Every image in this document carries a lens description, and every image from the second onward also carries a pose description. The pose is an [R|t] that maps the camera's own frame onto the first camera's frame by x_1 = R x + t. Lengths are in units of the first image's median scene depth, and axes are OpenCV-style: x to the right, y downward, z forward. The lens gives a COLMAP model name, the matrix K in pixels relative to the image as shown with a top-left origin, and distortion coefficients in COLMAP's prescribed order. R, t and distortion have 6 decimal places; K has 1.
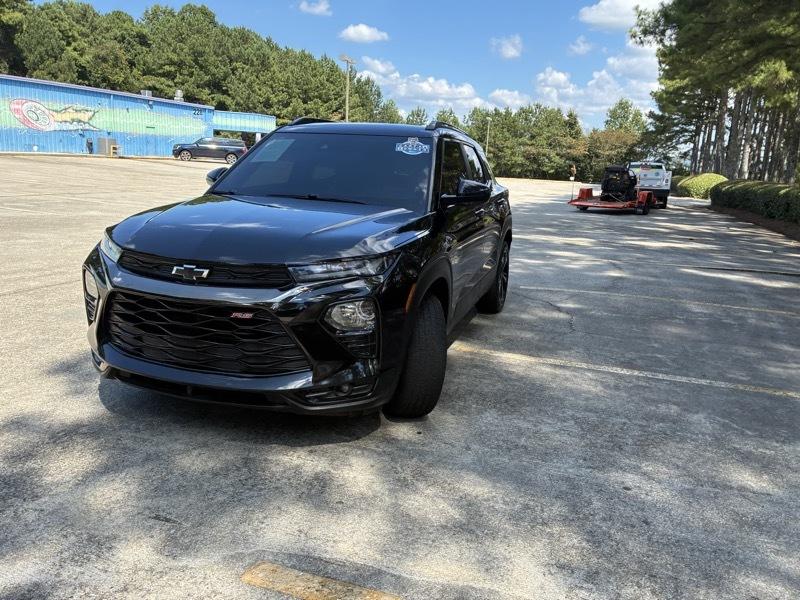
lens RADIAL K [[608.0, 0, 405.1], [0, 608.0, 294.4], [0, 0, 1]] dist [0.051033, -0.065468]
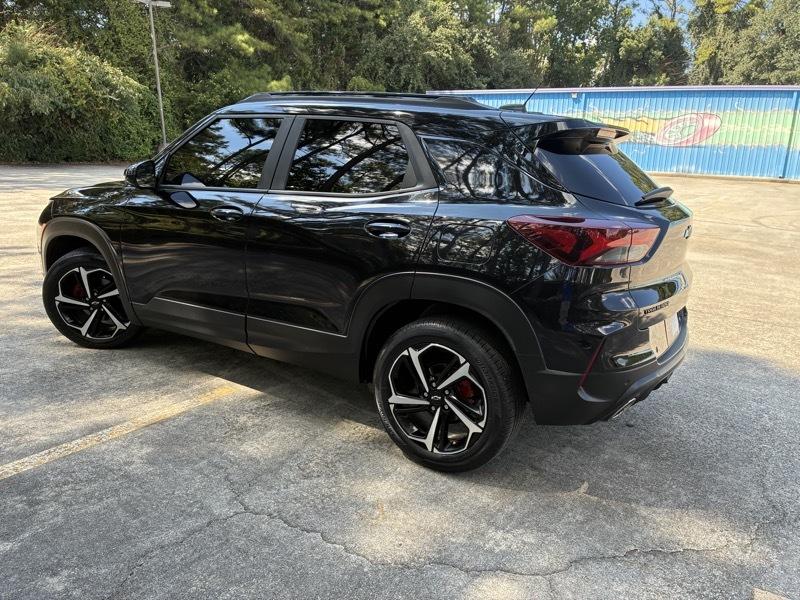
lens RADIAL K [[605.5, 0, 406.9], [0, 605.5, 302.2], [0, 0, 1]] dist [0.065581, -0.091901]
pose [[-0.247670, 0.181117, -0.951765, 0.043635], [-0.262379, 0.933122, 0.245846, -0.015178], [0.932640, 0.310612, -0.183586, 0.077201]]
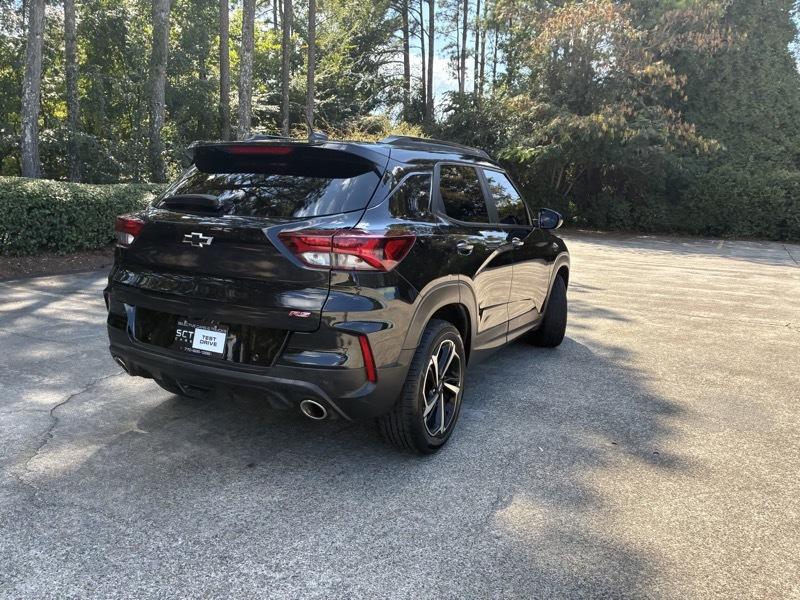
lens RADIAL K [[600.7, 0, 409.3], [0, 600.7, 288.8], [0, 0, 1]] dist [0.054538, -0.069945]
pose [[-0.984947, -0.109366, 0.133859, -0.012160], [-0.053556, 0.929370, 0.365244, -0.025111], [-0.164350, 0.352577, -0.921238, 0.115333]]
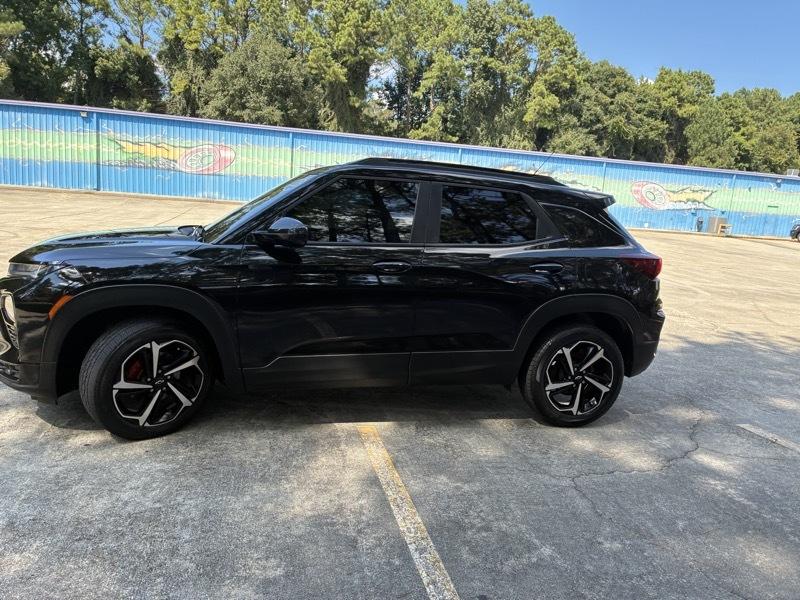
lens RADIAL K [[606.9, 0, 408.2], [0, 606.9, 302.4], [0, 0, 1]] dist [0.046203, -0.052074]
pose [[0.538840, 0.129698, -0.832364, 0.045840], [-0.226392, 0.974022, 0.005214, -0.005391], [0.811417, 0.185631, 0.554205, 0.032995]]
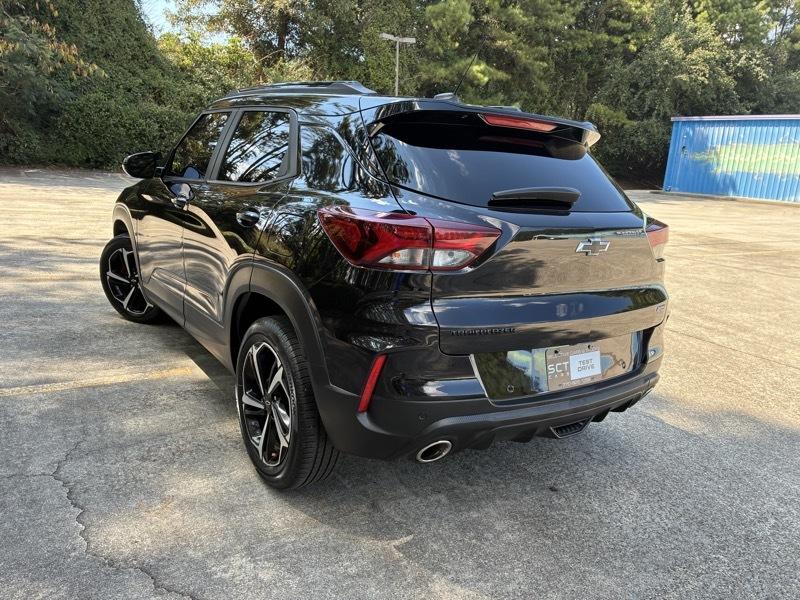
lens RADIAL K [[602.1, 0, 404.1], [0, 602.1, 303.3], [0, 0, 1]] dist [0.067078, -0.095317]
pose [[-0.603349, 0.092236, -0.792125, 0.031752], [-0.267516, 0.912326, 0.309995, -0.018442], [0.751269, 0.398942, -0.525776, 0.093801]]
